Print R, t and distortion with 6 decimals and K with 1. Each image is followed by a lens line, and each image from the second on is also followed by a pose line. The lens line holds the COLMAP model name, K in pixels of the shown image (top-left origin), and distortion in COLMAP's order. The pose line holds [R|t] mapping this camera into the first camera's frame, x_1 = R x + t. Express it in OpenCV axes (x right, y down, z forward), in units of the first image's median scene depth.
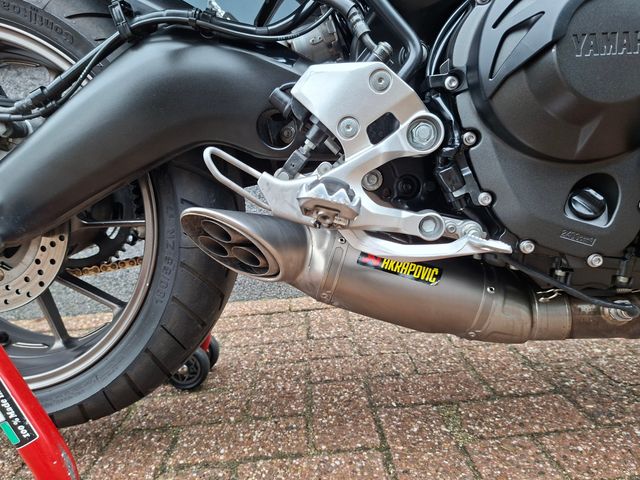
lens RADIAL K [[492.5, 0, 320.0], [0, 492.5, 240.0], [0, 0, 1]] dist [0.001652, -0.002396]
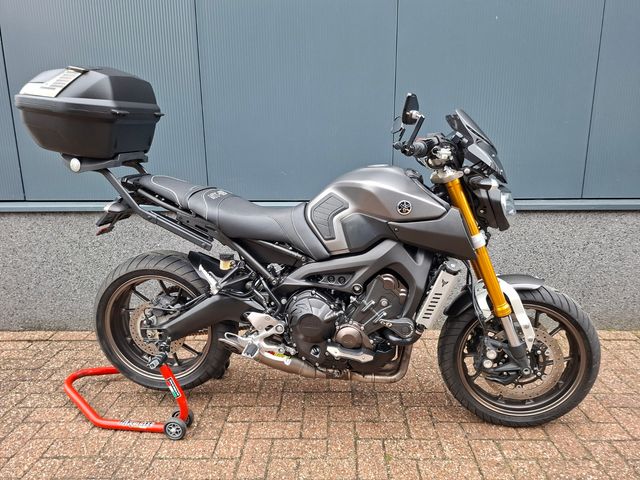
lens RADIAL K [[437.0, 0, 320.0], [0, 437.0, 240.0], [0, 0, 1]] dist [0.006818, -0.006867]
pose [[0.996915, 0.070131, -0.035257, 0.407232], [-0.069201, 0.997238, 0.026962, -0.699583], [0.037051, -0.024439, 0.999014, -1.686158]]
